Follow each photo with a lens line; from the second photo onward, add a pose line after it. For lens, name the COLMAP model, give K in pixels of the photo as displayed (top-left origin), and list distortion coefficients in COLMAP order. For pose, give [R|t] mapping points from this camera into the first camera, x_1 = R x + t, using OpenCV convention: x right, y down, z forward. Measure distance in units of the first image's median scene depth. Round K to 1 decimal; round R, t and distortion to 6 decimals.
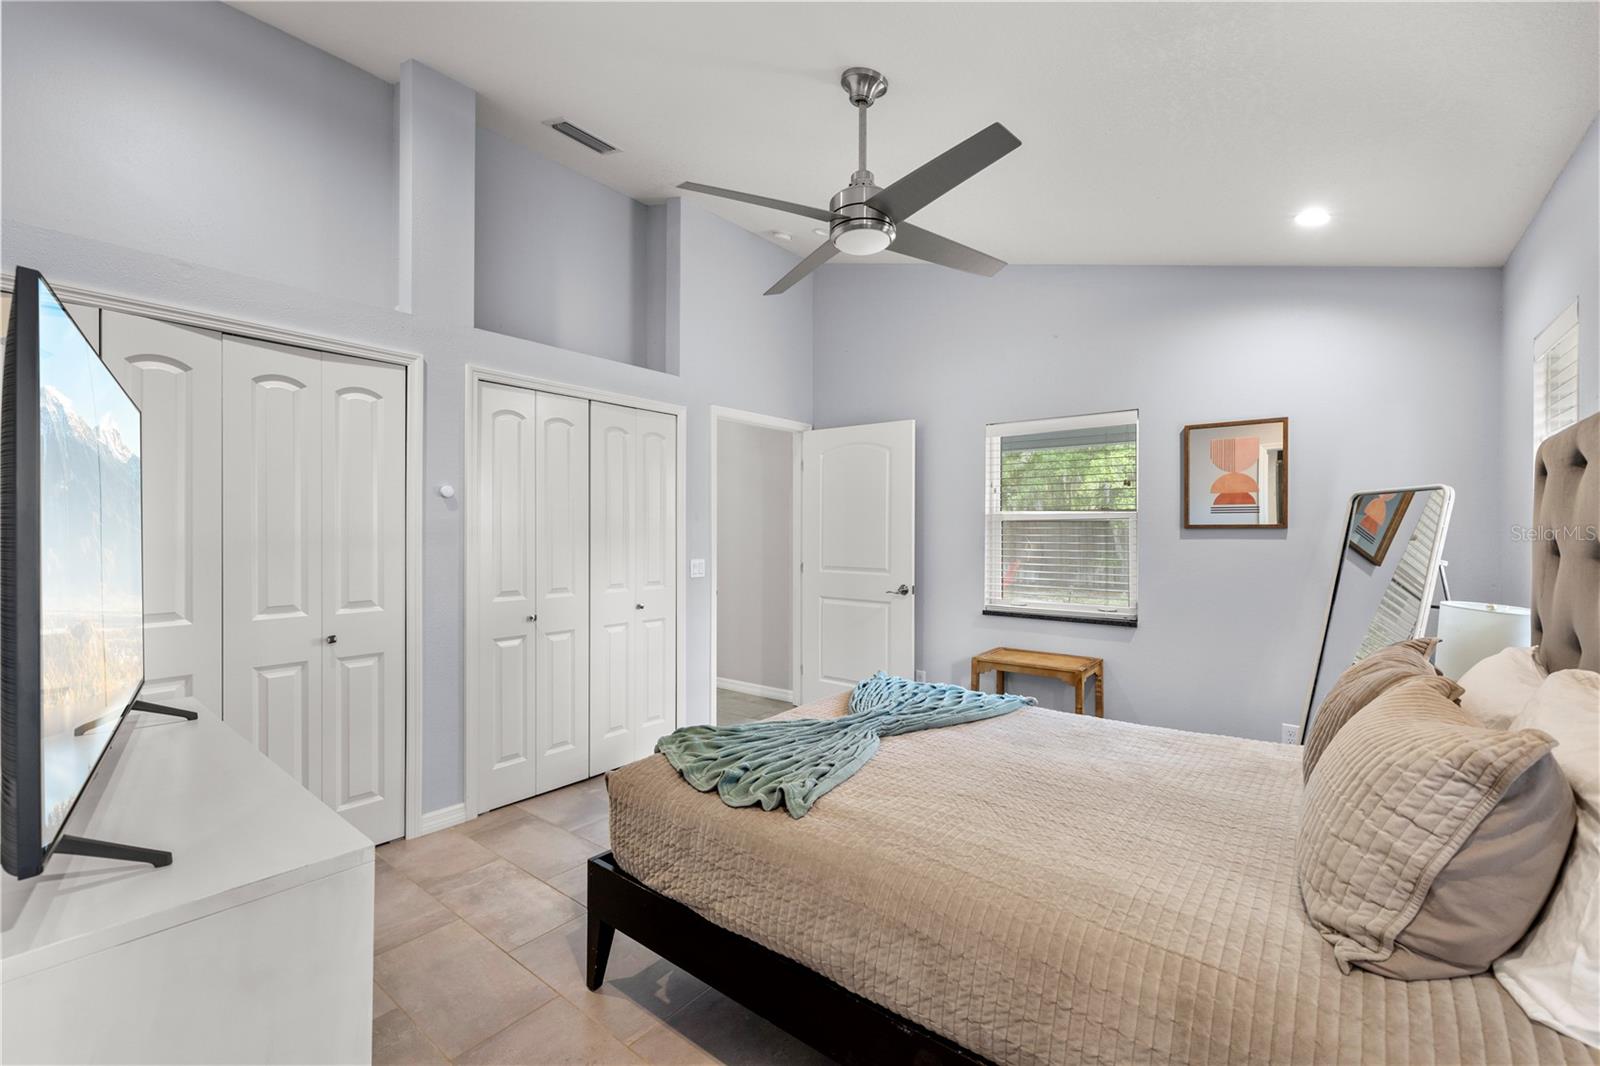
lens RADIAL K [[672.4, 0, 797.7], [0, 672.4, 528.0], [0, 0, 1]] dist [0.000253, -0.000014]
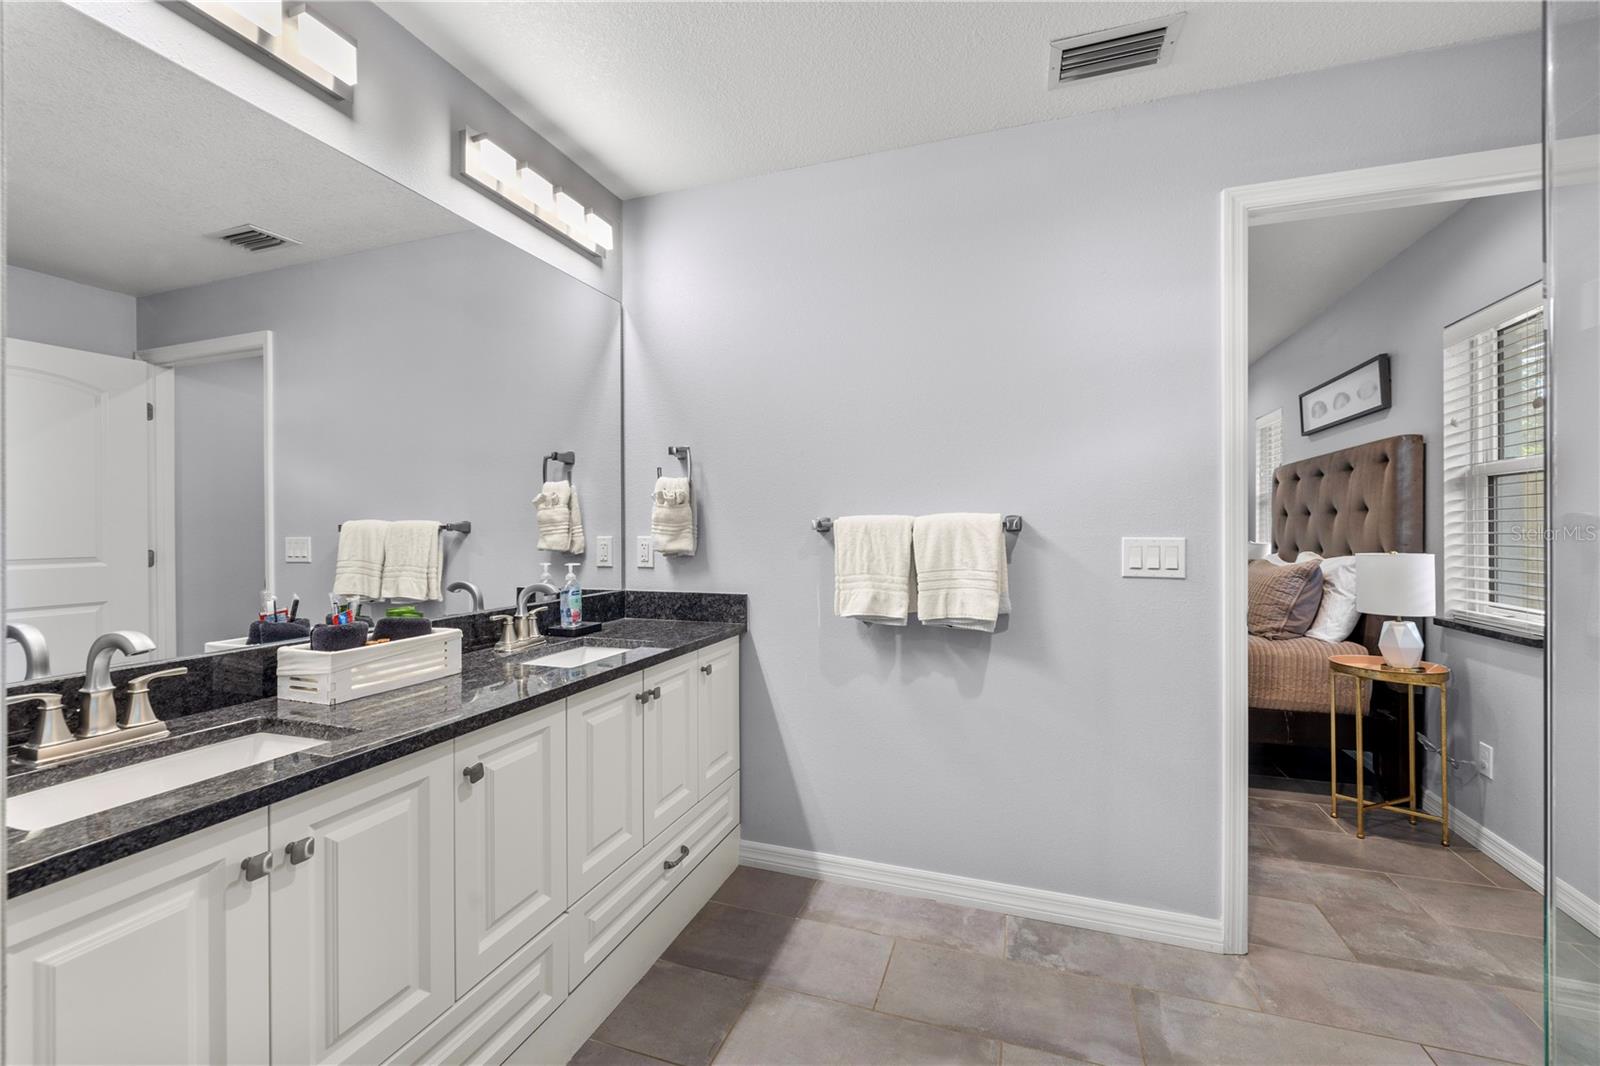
lens RADIAL K [[672.4, 0, 797.7], [0, 672.4, 528.0], [0, 0, 1]] dist [0.000253, -0.000014]
pose [[0.941498, -0.006413, 0.336959, -2.357994], [0.005794, 0.999979, 0.002843, 0.115576], [-0.336970, -0.000724, 0.941515, -1.231324]]
